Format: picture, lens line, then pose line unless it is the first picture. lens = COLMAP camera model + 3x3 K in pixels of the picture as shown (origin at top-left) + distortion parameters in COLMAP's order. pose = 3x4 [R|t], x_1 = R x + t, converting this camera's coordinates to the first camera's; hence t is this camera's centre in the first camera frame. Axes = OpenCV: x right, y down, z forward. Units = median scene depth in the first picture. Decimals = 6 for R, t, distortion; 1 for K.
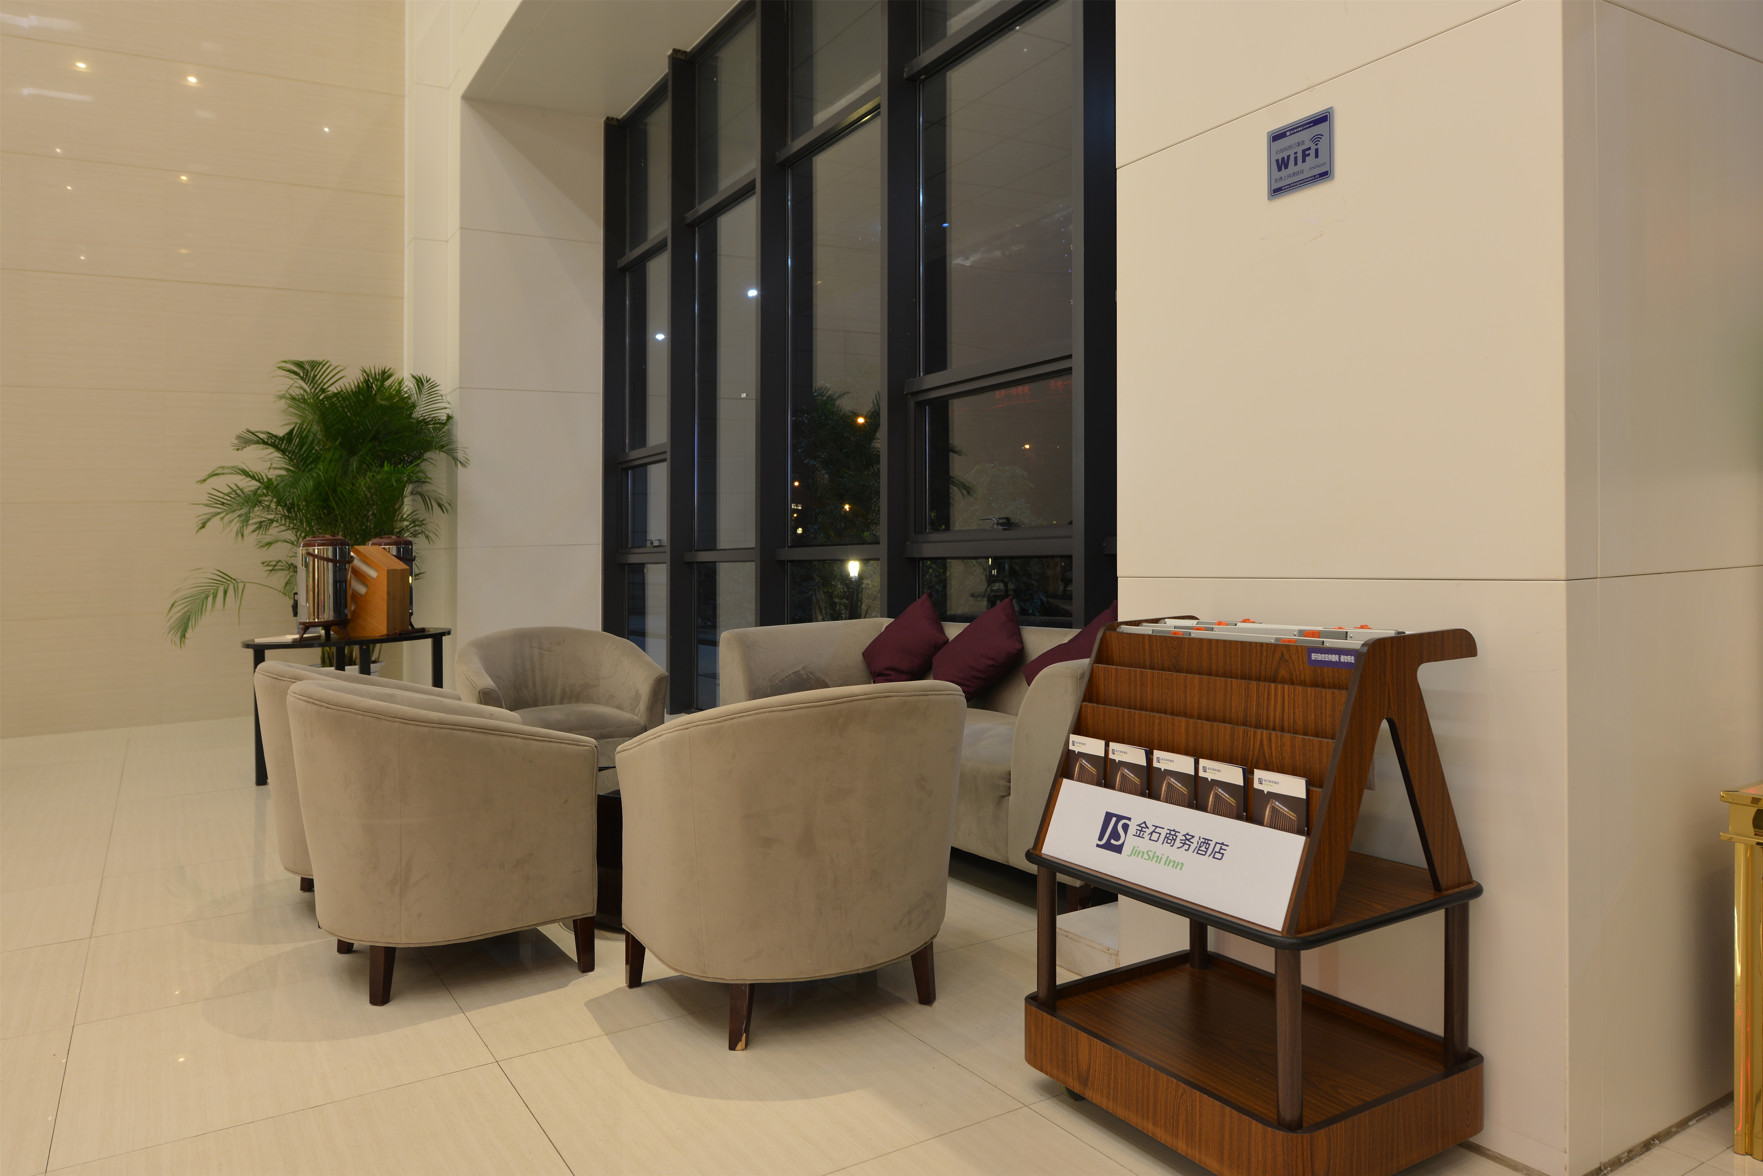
lens RADIAL K [[1246.3, 0, 881.5], [0, 1246.3, 588.0], [0, 0, 1]] dist [0.002660, 0.000352]
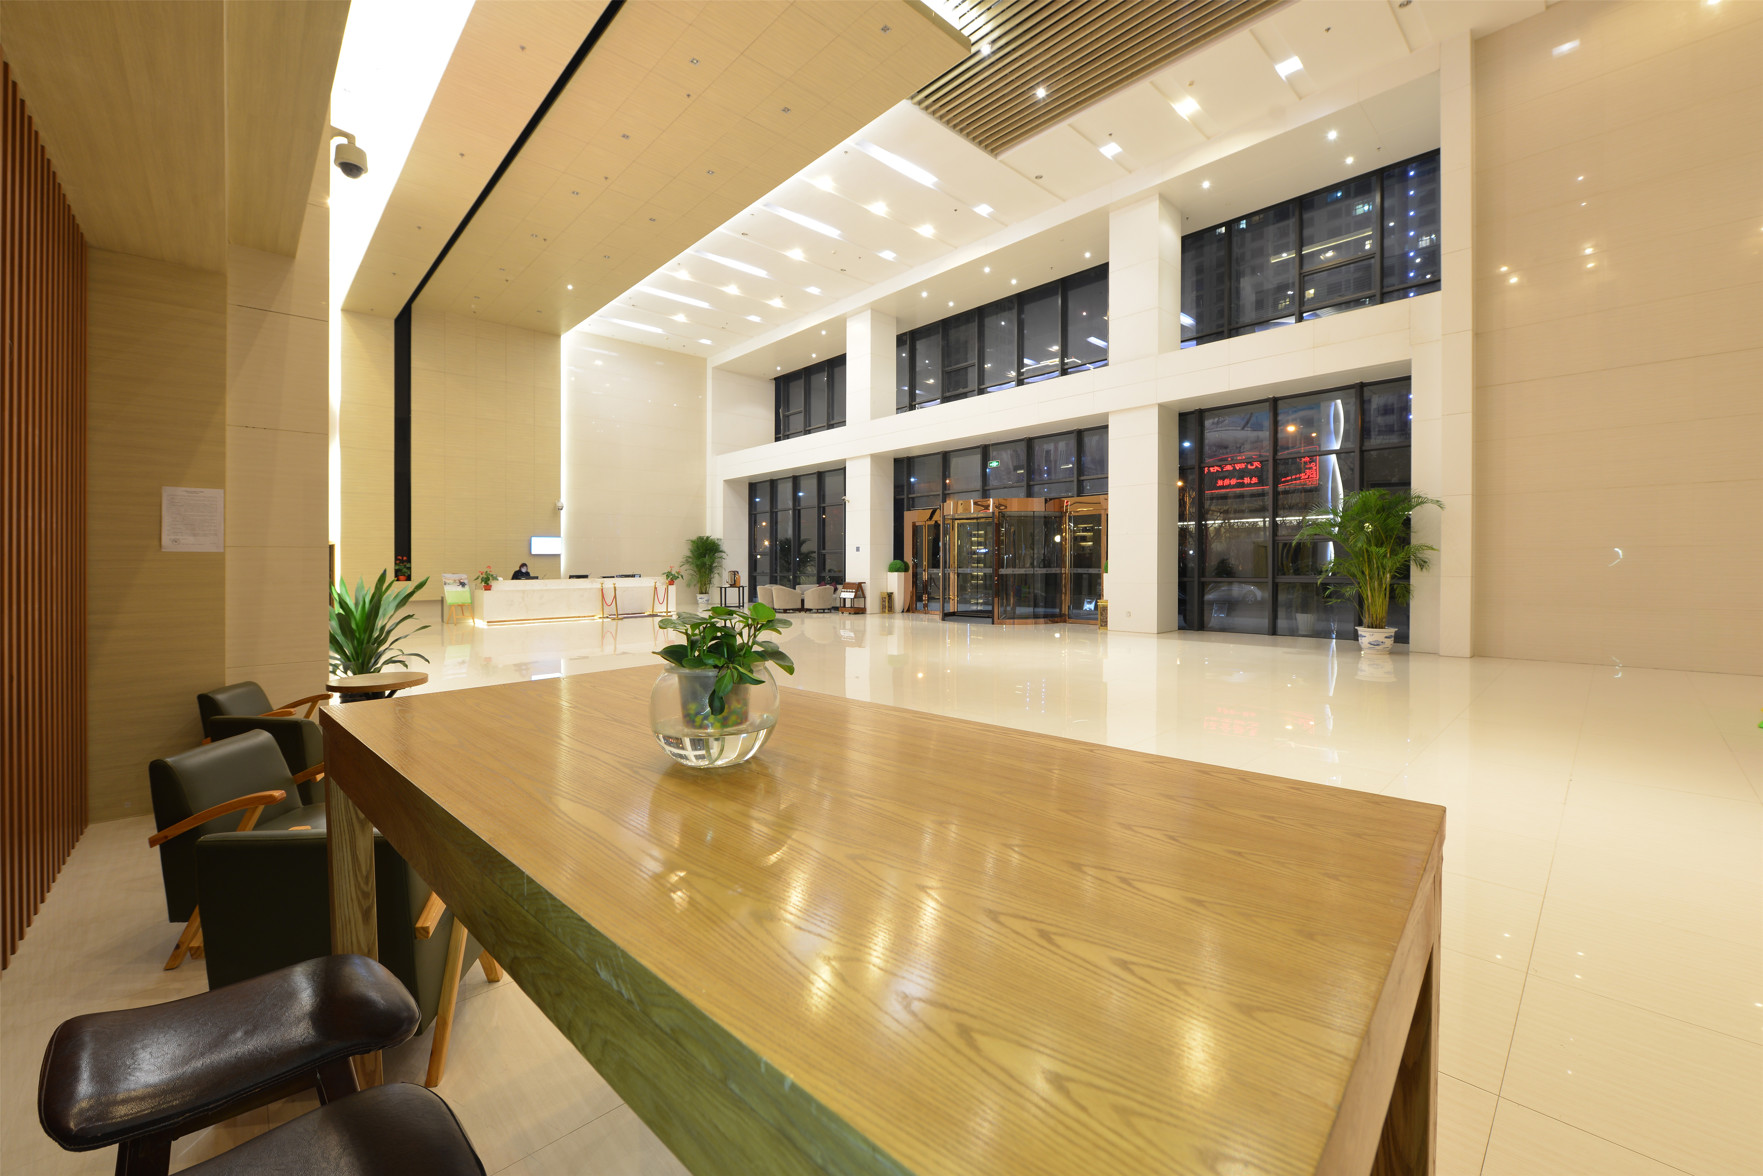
lens RADIAL K [[699.9, 0, 879.1], [0, 699.9, 569.7], [0, 0, 1]] dist [0.000250, 0.000132]
pose [[0.974330, -0.004769, 0.225076, -0.355166], [0.003812, 0.999982, 0.004684, -0.042226], [-0.225094, -0.003706, 0.974330, -1.976111]]
